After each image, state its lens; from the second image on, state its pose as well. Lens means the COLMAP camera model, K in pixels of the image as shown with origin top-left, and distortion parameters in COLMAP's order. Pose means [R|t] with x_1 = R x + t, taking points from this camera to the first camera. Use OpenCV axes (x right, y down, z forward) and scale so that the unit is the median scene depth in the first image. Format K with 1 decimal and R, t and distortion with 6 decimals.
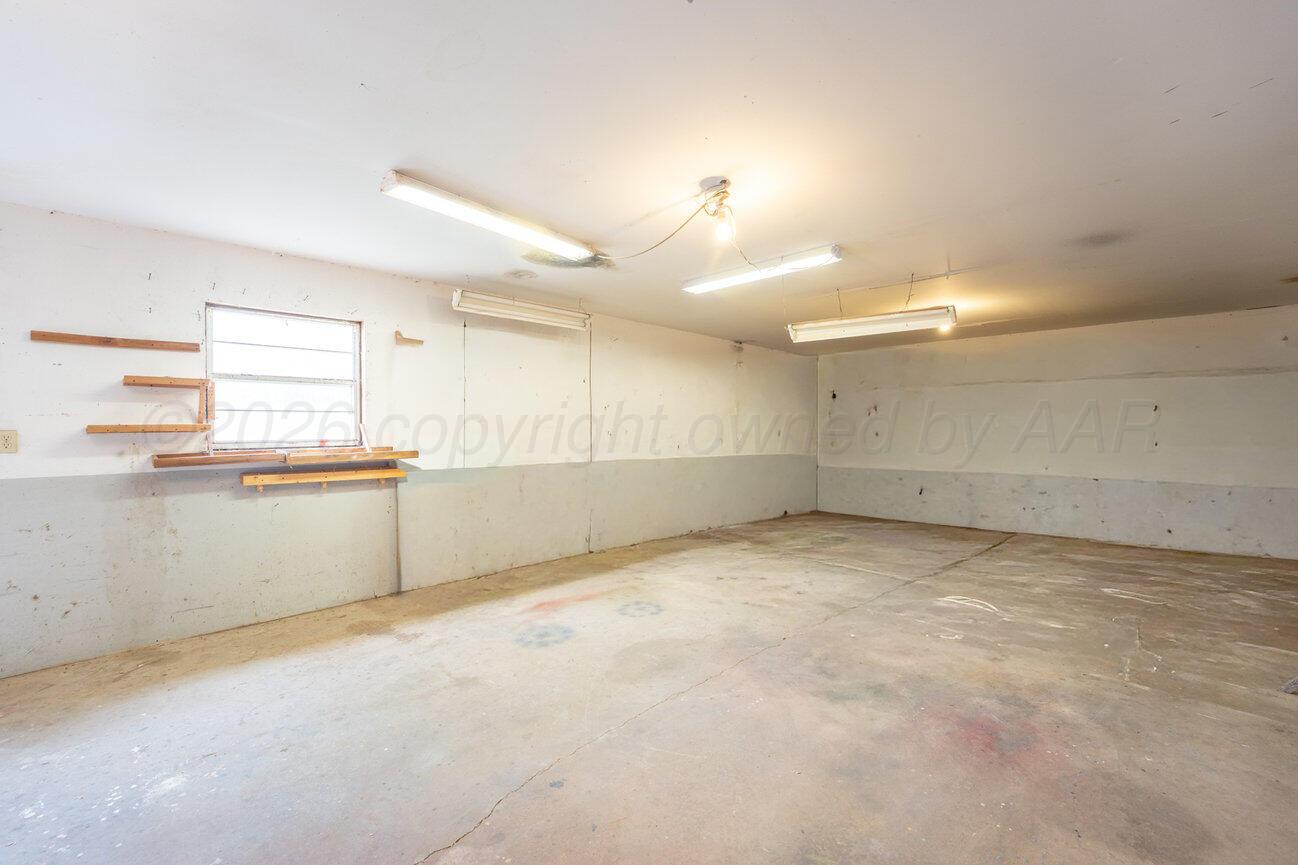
lens RADIAL K [[547.1, 0, 649.0], [0, 547.1, 432.5], [0, 0, 1]] dist [-0.024862, 0.003358]
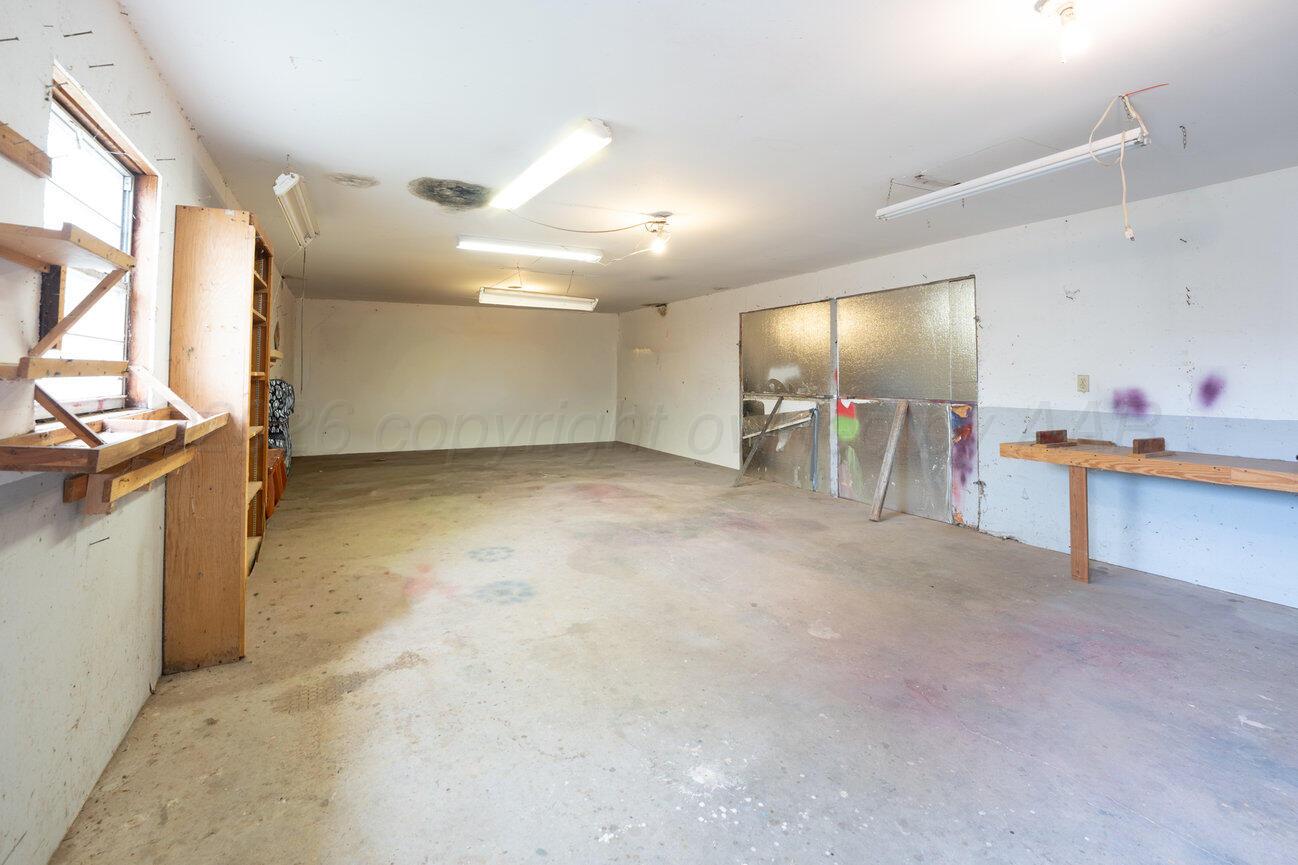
lens RADIAL K [[543.7, 0, 639.3], [0, 543.7, 357.1], [0, 0, 1]] dist [-0.015234, -0.000216]
pose [[0.330010, 0.039853, 0.943136, -1.166591], [0.005133, 0.999018, -0.044011, 0.002723], [-0.943964, 0.019366, 0.329481, 0.514164]]
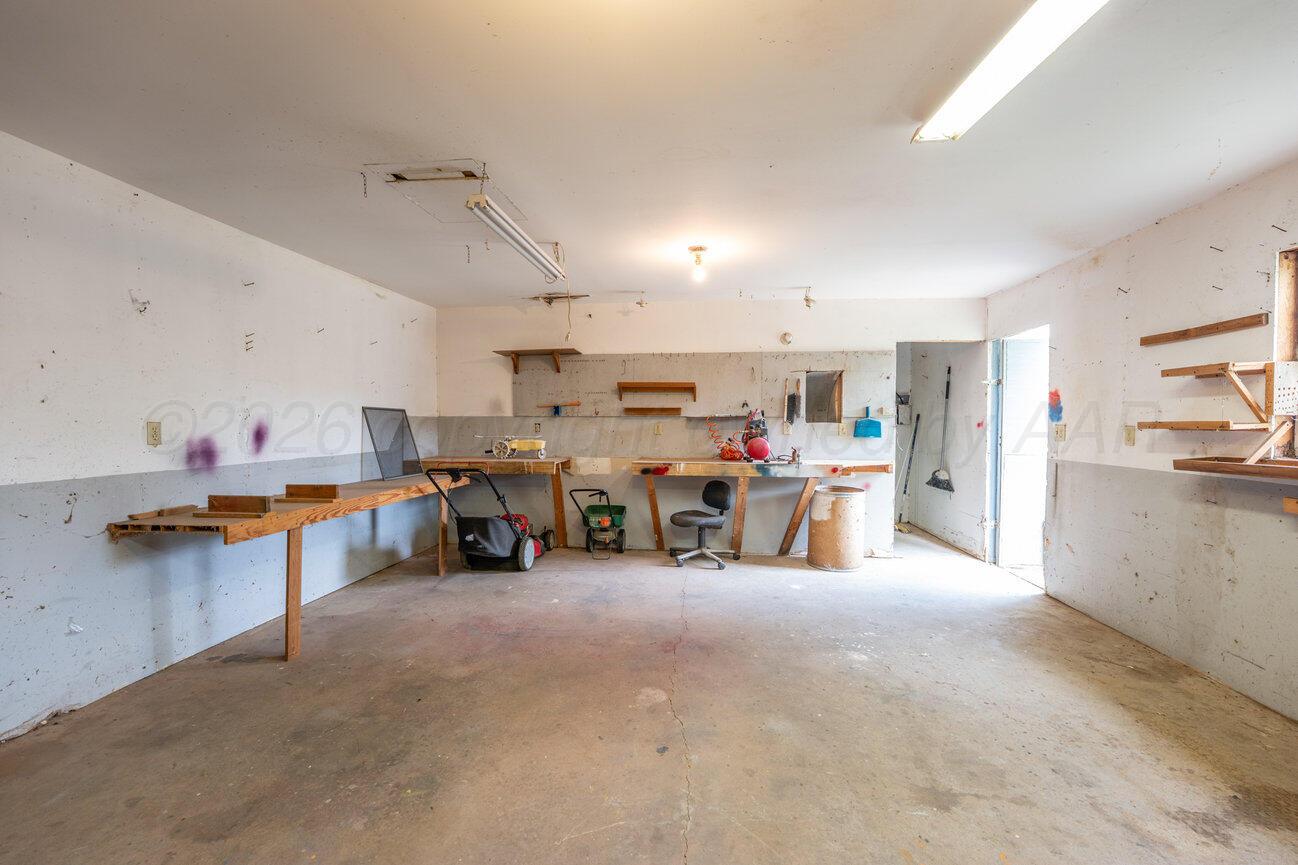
lens RADIAL K [[547.1, 0, 649.0], [0, 547.1, 432.5], [0, 0, 1]] dist [-0.024862, 0.003358]
pose [[-0.807072, 0.014770, -0.590268, 0.325347], [-0.004227, 0.999517, 0.030790, -0.020254], [0.590438, 0.027344, -0.806620, 1.219028]]
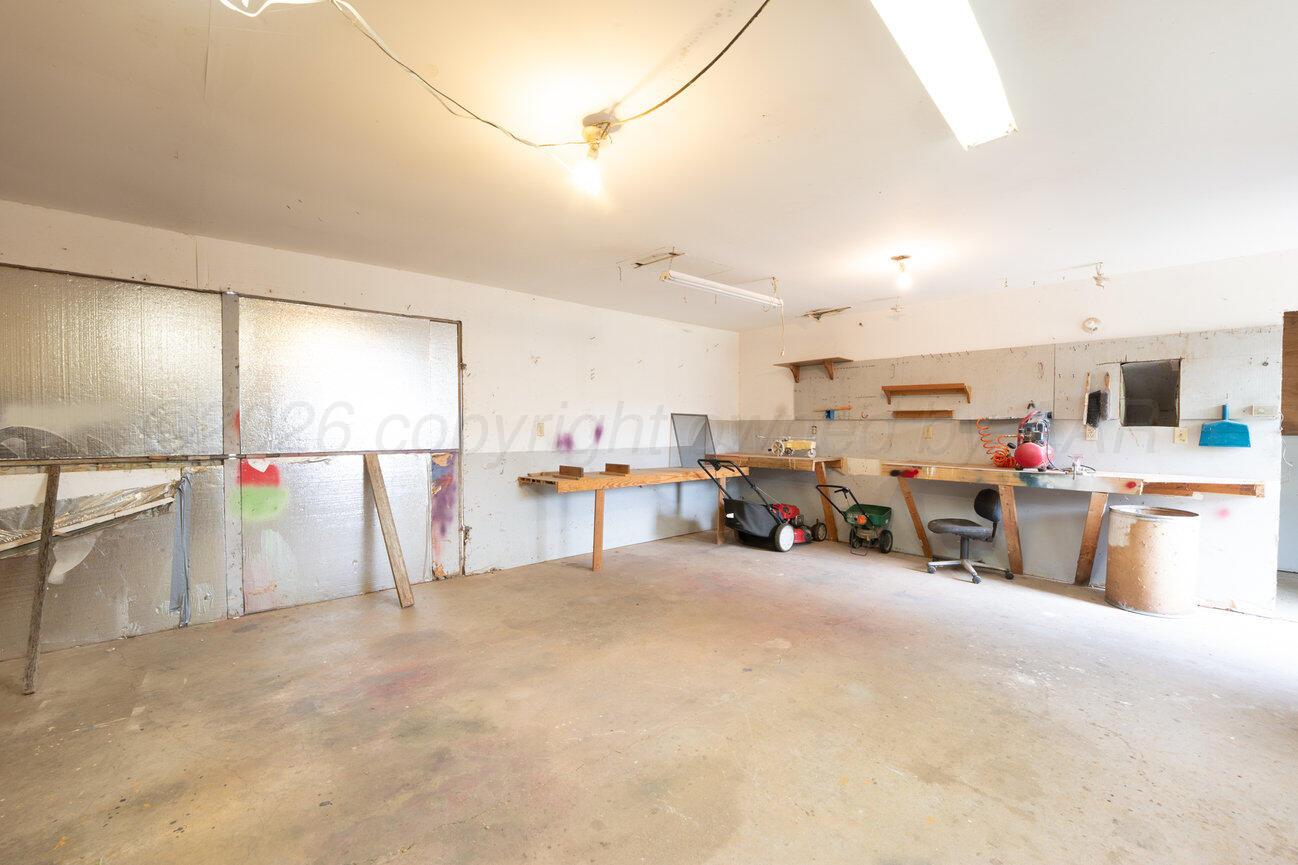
lens RADIAL K [[540.7, 0, 627.3], [0, 540.7, 430.1], [0, 0, 1]] dist [-0.022555, 0.003568]
pose [[-0.993111, -0.001849, 0.117164, -0.011188], [0.000452, 0.999808, 0.019606, -0.017724], [-0.117177, 0.019524, -0.992919, 1.619434]]
